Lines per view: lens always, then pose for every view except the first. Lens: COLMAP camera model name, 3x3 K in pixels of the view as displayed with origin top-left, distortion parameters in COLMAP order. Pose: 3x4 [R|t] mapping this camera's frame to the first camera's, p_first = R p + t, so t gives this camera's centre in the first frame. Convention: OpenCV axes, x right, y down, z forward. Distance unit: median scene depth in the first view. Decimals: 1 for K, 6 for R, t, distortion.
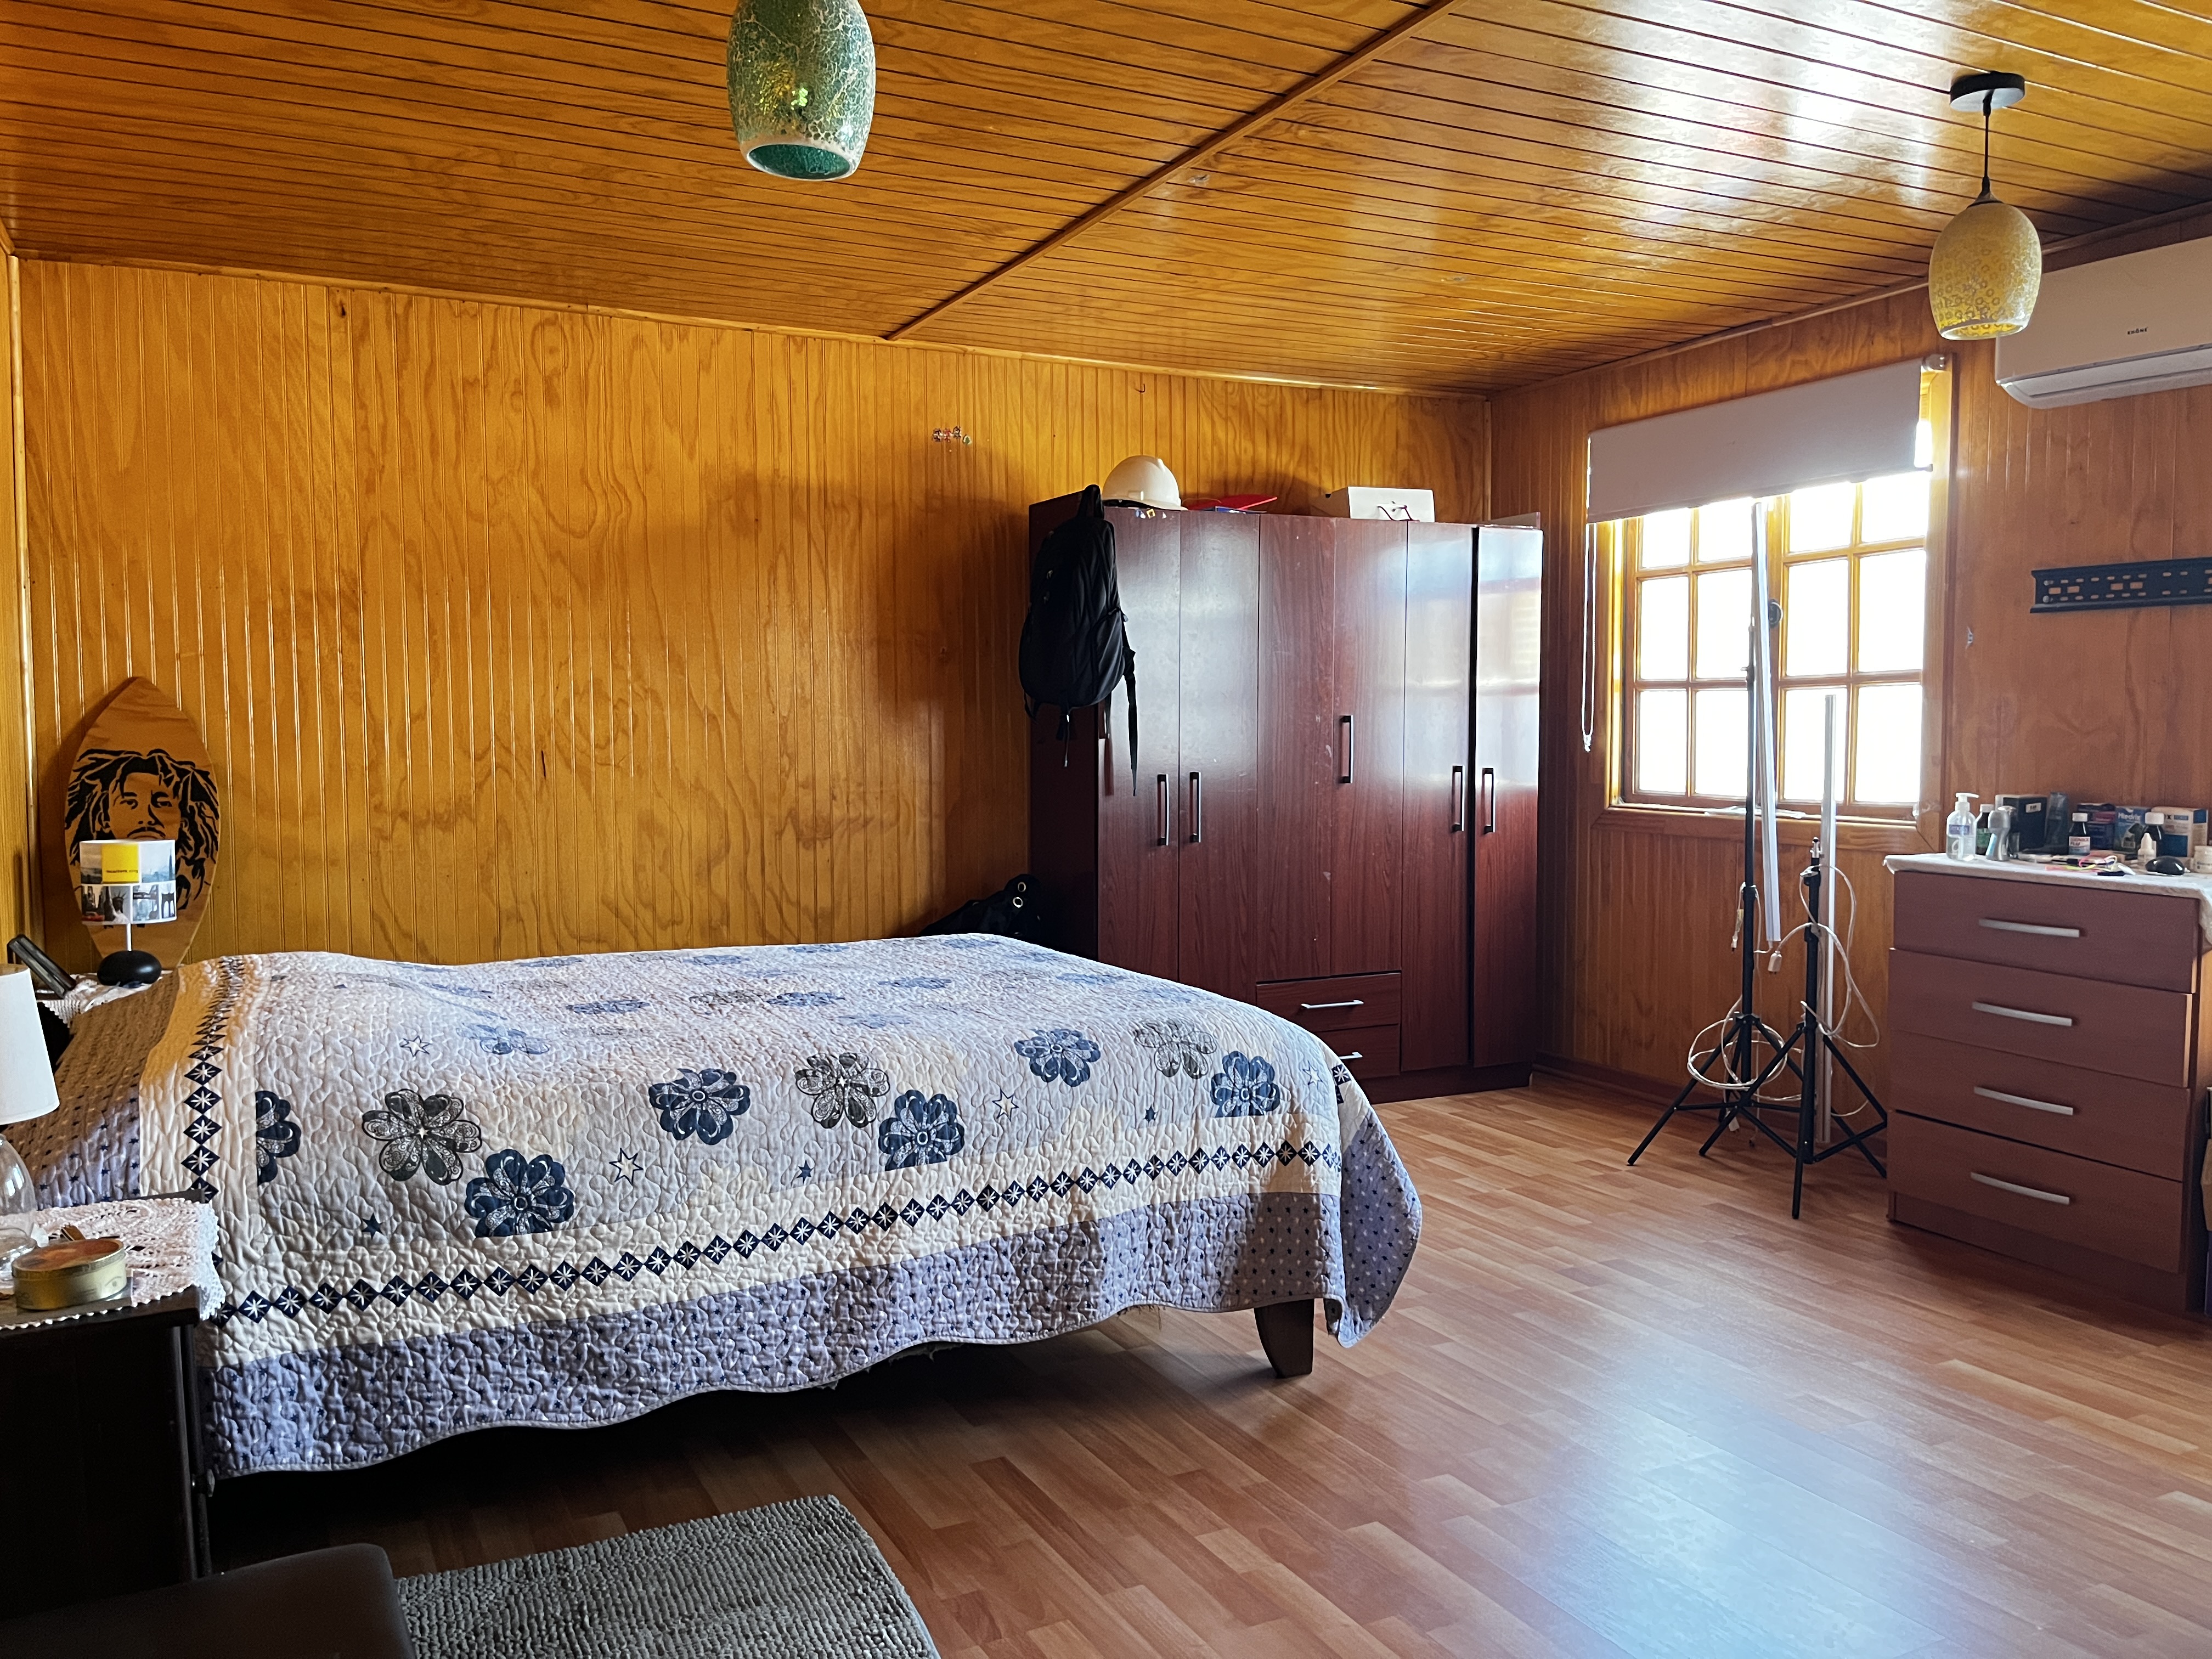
lens RADIAL K [[1667.1, 0, 1111.3], [0, 1667.1, 828.0], [0, 0, 1]] dist [0.059041, -0.090968]
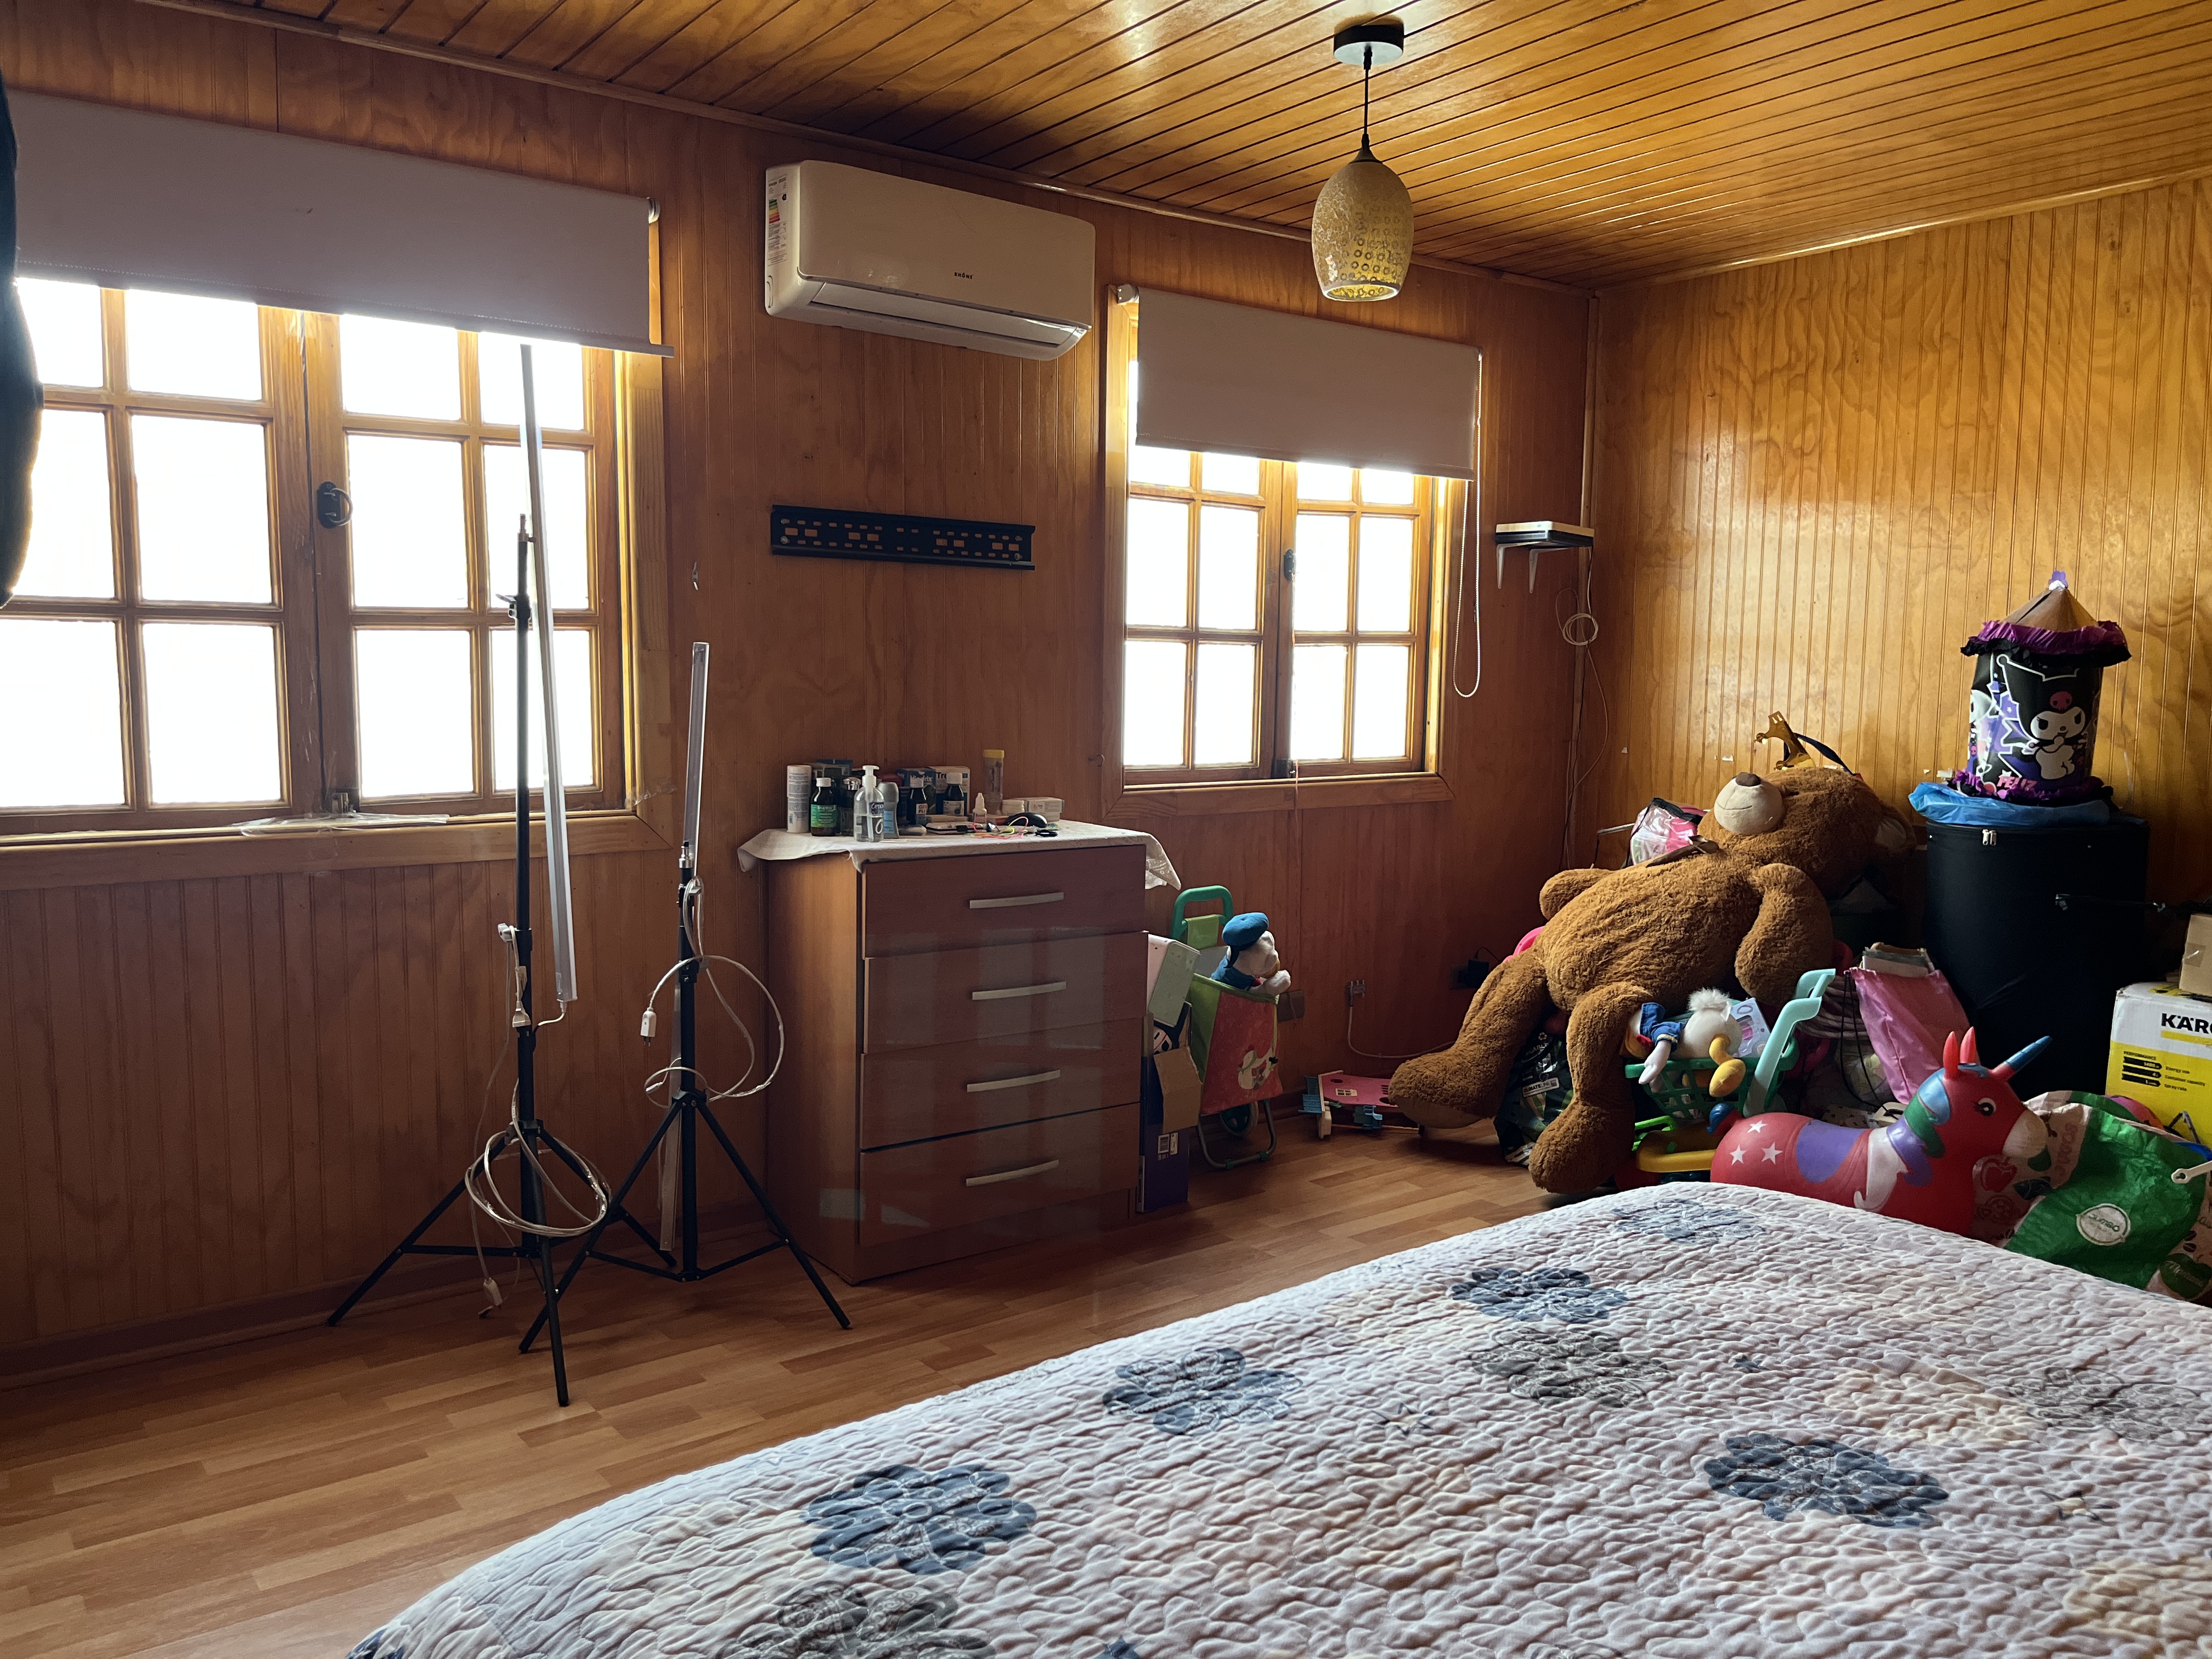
lens RADIAL K [[1667.1, 0, 1115.6], [0, 1667.1, 825.2], [0, 0, 1]] dist [0.059041, -0.090968]
pose [[-0.179752, -0.086600, 0.979893, -0.355720], [0.057037, 0.993524, 0.098268, -0.066296], [-0.982057, 0.073554, -0.173648, 1.028202]]
